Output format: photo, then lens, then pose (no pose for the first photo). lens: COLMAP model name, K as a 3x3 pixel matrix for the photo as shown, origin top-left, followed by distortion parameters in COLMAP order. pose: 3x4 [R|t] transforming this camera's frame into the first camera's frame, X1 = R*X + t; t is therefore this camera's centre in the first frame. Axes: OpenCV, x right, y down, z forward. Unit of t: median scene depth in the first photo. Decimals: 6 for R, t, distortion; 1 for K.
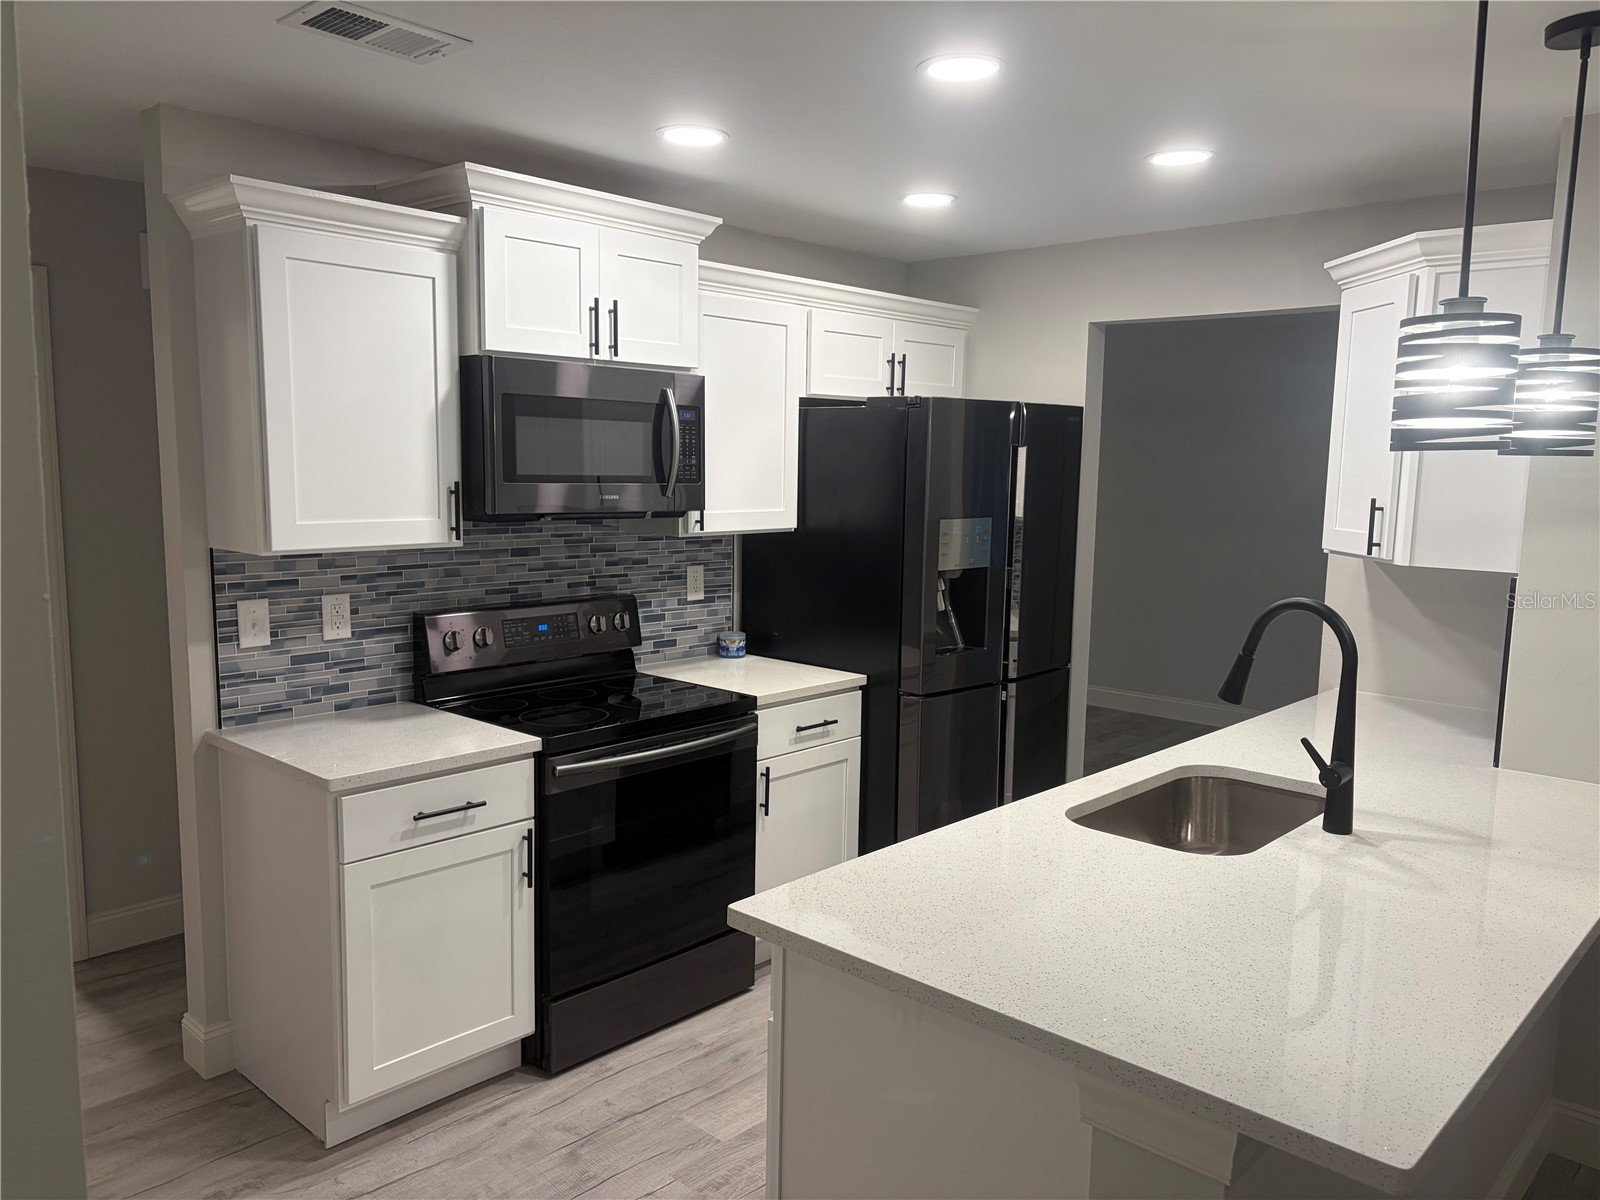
lens RADIAL K [[1210.9, 0, 814.1], [0, 1210.9, 598.8], [0, 0, 1]] dist [0.022698, -0.032699]
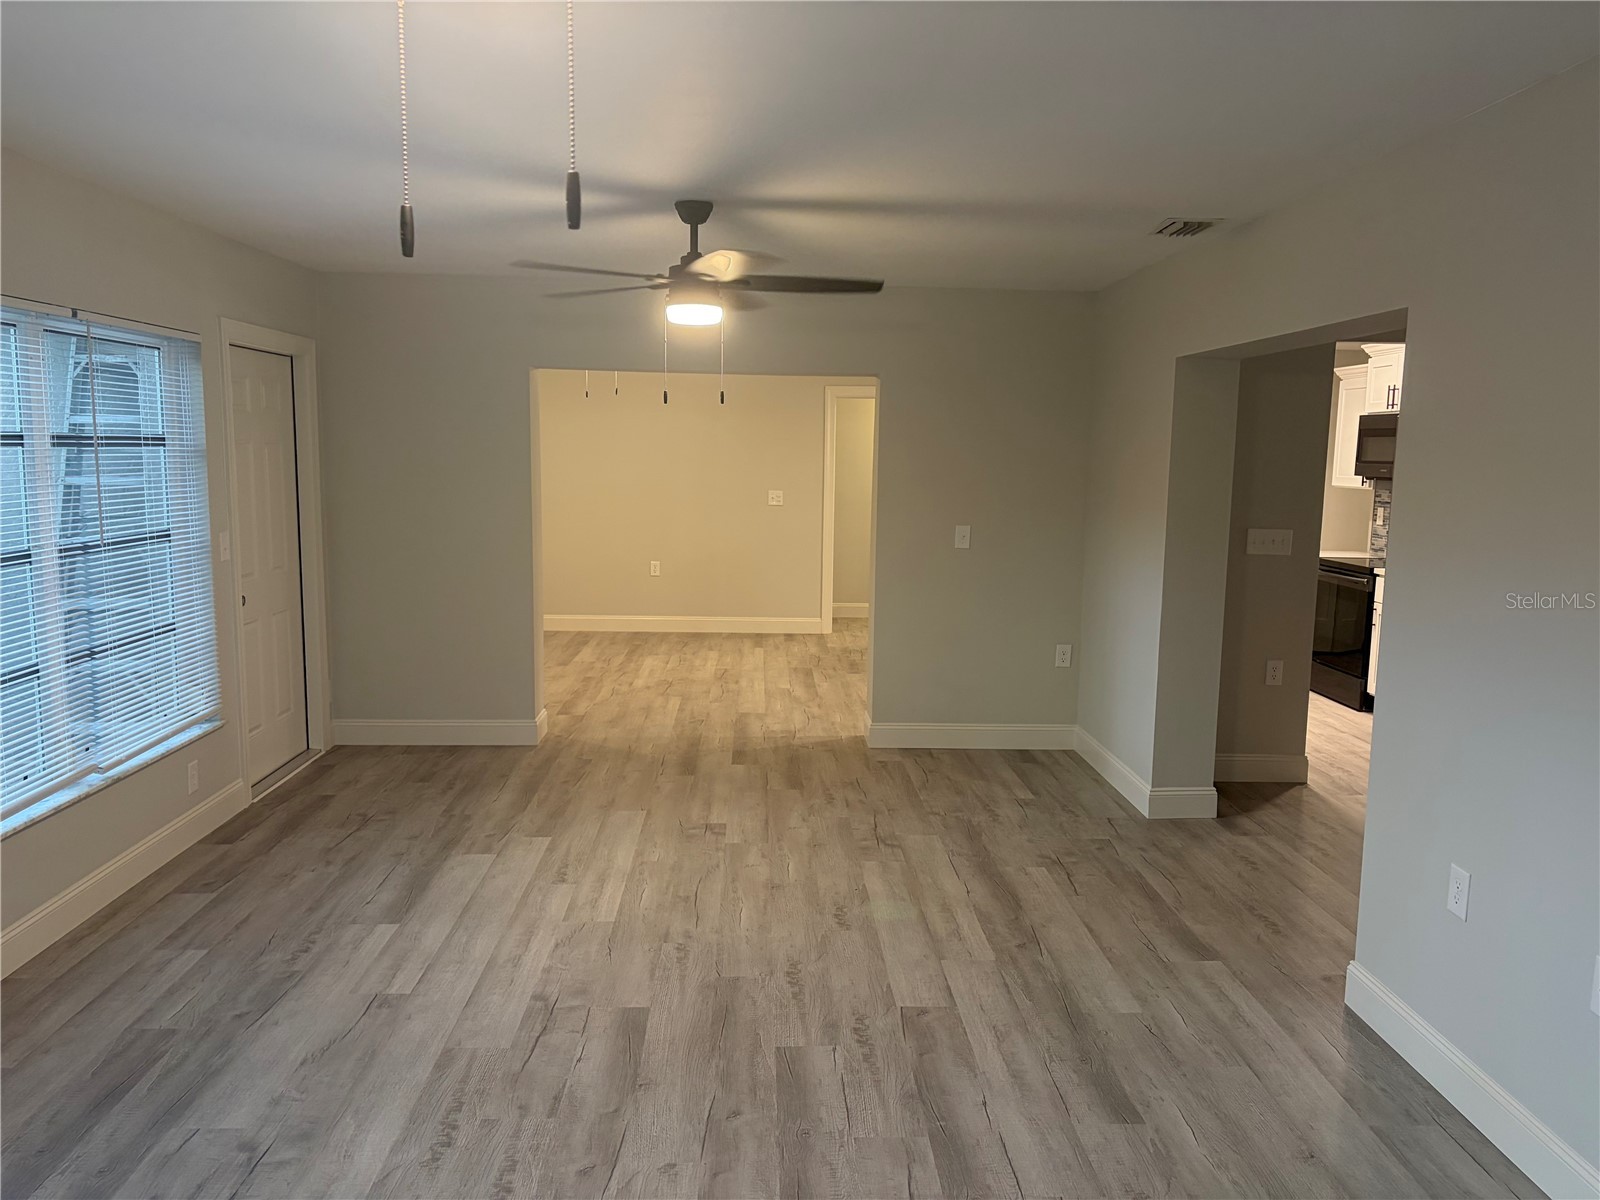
lens RADIAL K [[1210.9, 0, 801.5], [0, 1210.9, 602.2], [0, 0, 1]] dist [0.022698, -0.032699]
pose [[-0.708491, 0.042619, -0.704431, 2.299429], [-0.124060, 0.975109, 0.183770, -0.126443], [0.694730, 0.217591, -0.685569, 1.910744]]
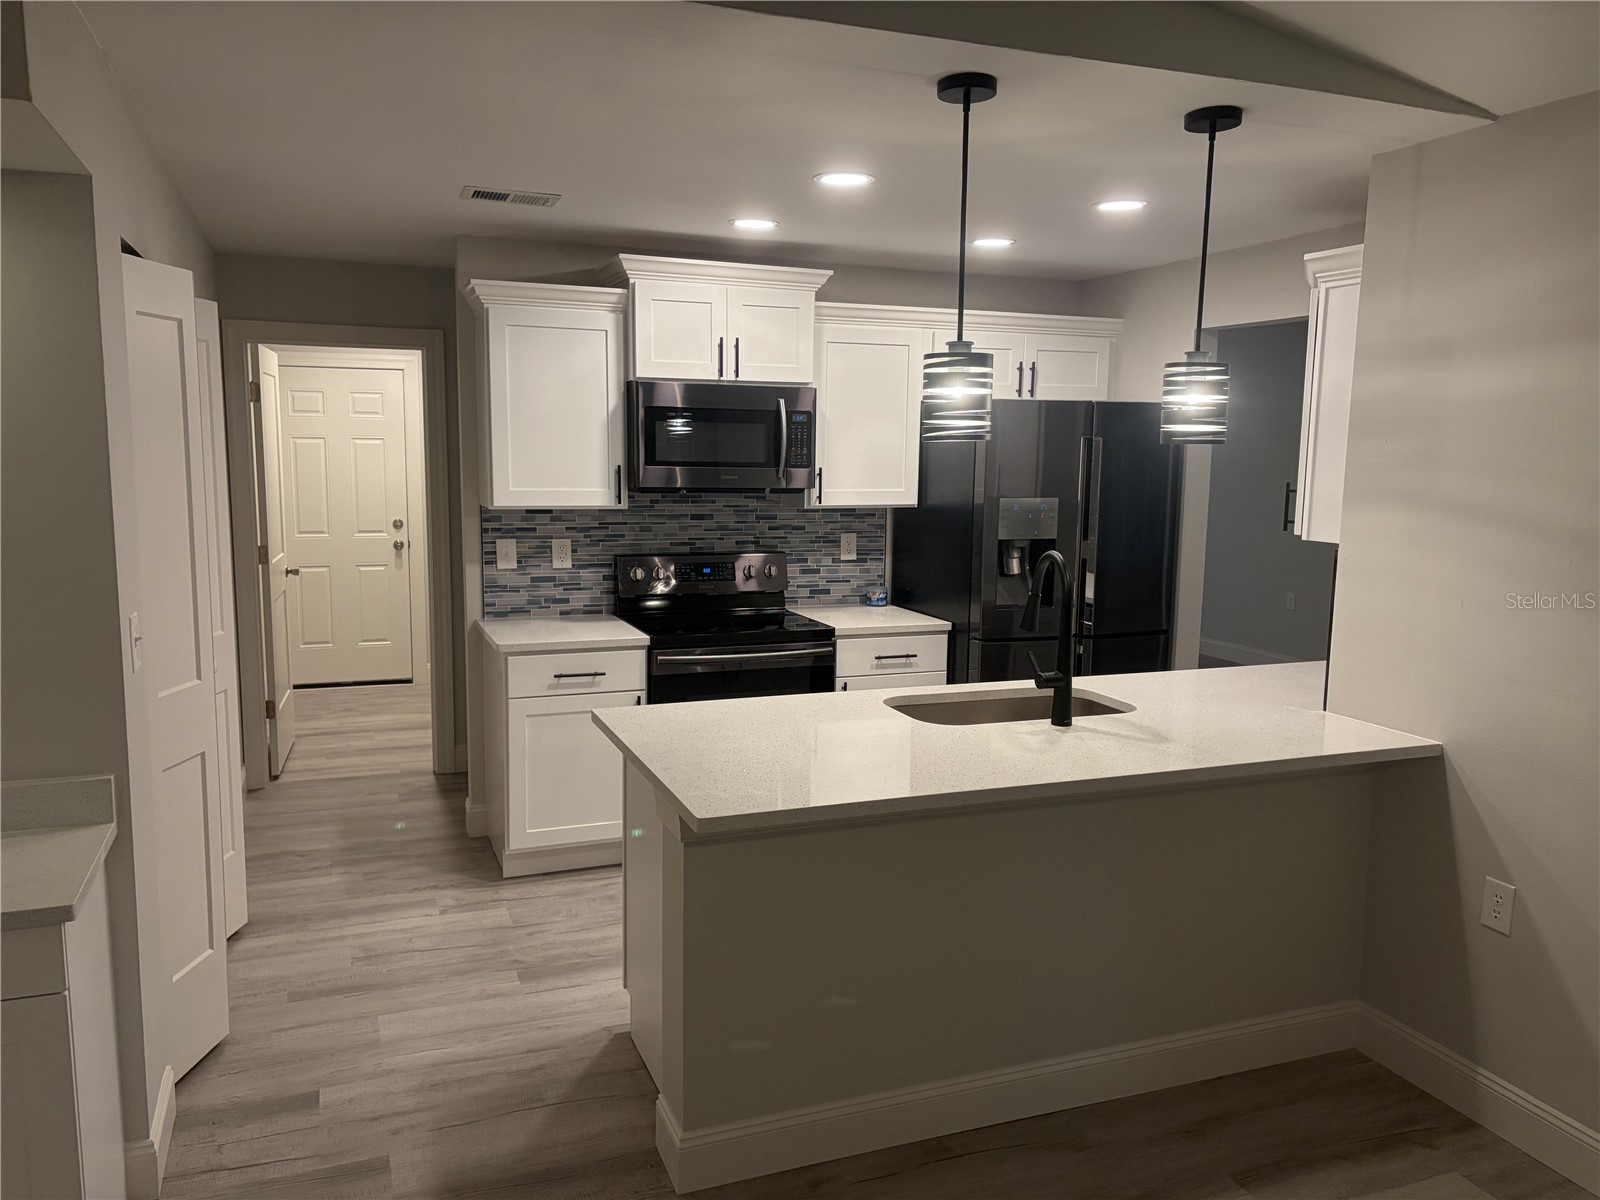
lens RADIAL K [[1210.9, 0, 795.7], [0, 1210.9, 600.3], [0, 0, 1]] dist [0.022698, -0.032699]
pose [[0.899013, 0.052487, -0.434766, 0.533329], [-0.050724, 0.998590, 0.015668, 0.034426], [0.434975, 0.007968, 0.900407, -0.241531]]
